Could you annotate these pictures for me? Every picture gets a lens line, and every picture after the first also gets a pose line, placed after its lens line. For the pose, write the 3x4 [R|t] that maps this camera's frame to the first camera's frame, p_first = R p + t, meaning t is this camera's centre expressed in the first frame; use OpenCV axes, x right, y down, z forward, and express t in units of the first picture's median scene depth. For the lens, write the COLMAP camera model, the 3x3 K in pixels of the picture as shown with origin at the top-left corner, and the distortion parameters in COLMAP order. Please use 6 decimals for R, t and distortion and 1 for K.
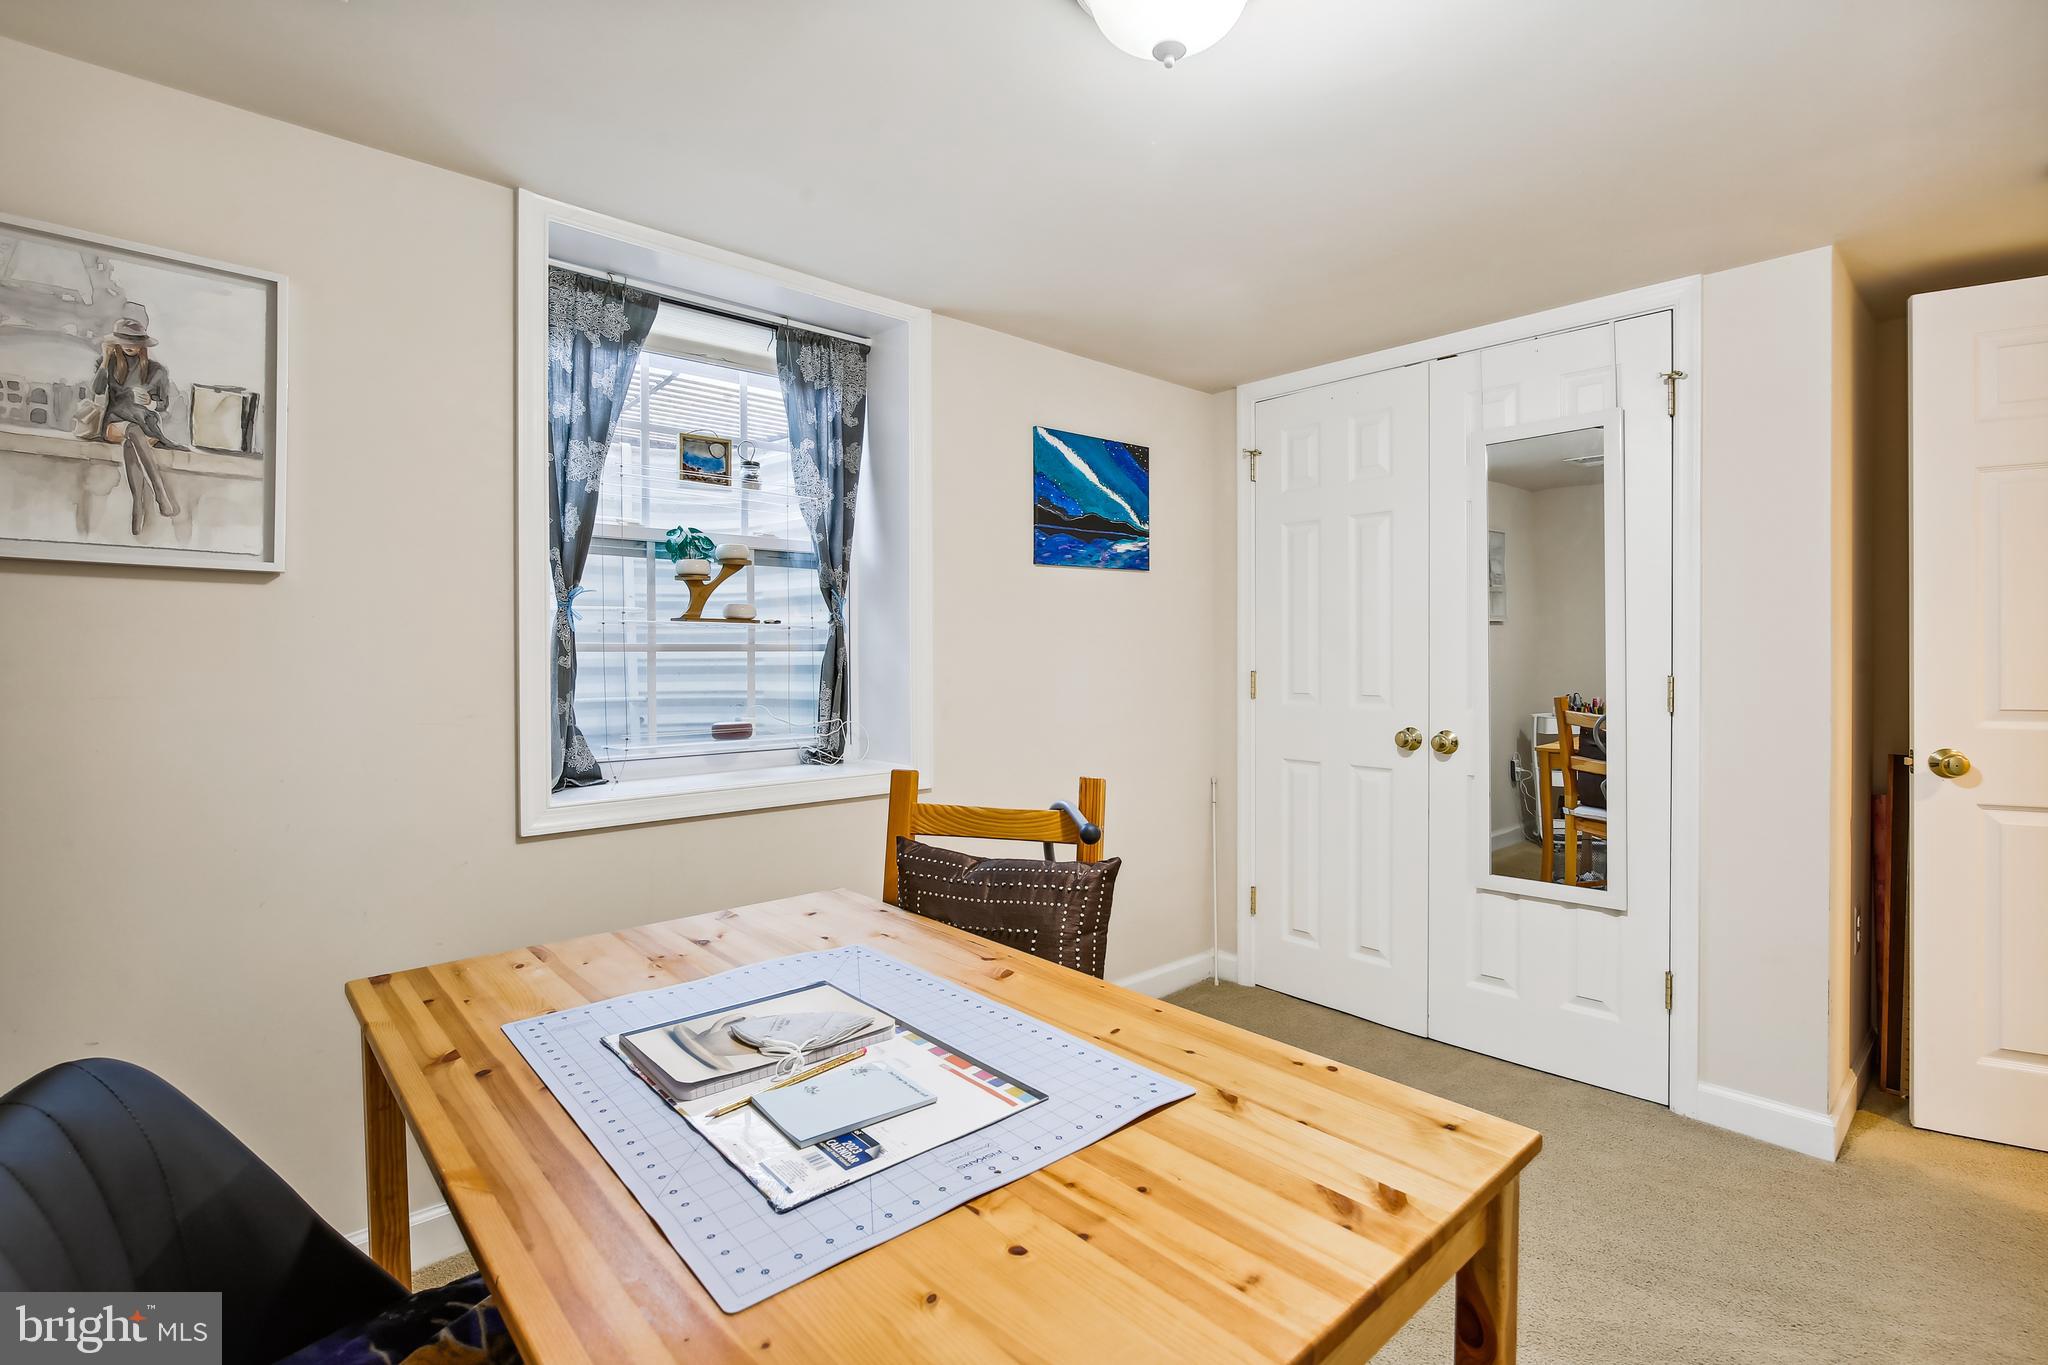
lens RADIAL K [[952.9, 0, 1026.4], [0, 952.9, 649.3], [0, 0, 1]] dist [-0.014039, 0.001098]
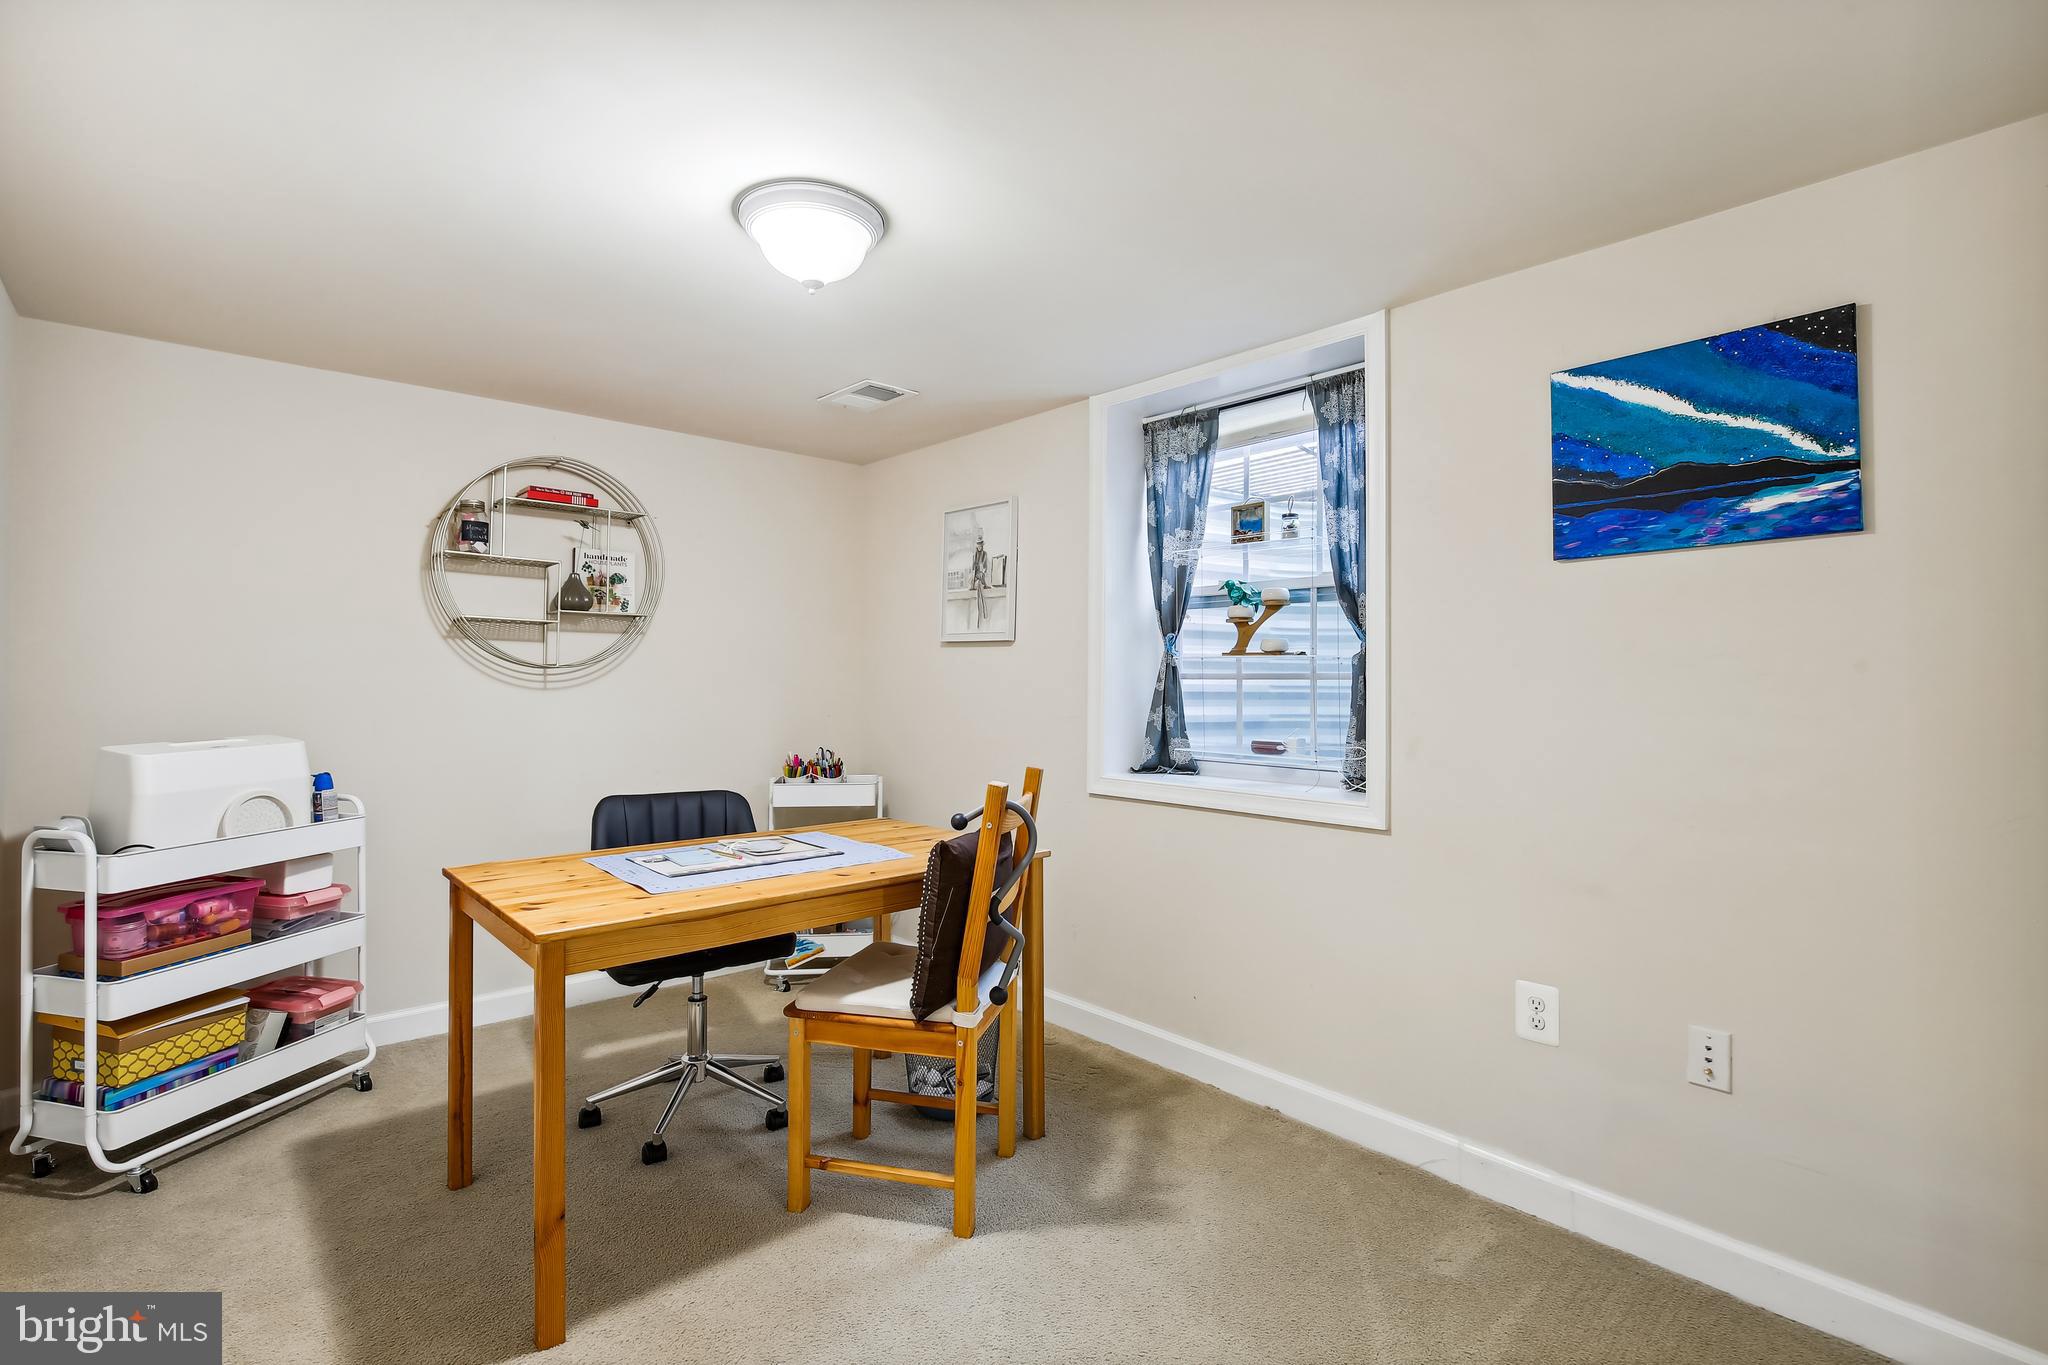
lens RADIAL K [[952.9, 0, 1023.8], [0, 952.9, 679.7], [0, 0, 1]] dist [-0.014039, 0.001098]
pose [[-0.005919, -0.001801, -0.999981, 0.858956], [-0.003972, 0.999991, -0.001778, 0.005799], [0.999975, 0.003961, -0.005926, 0.689185]]
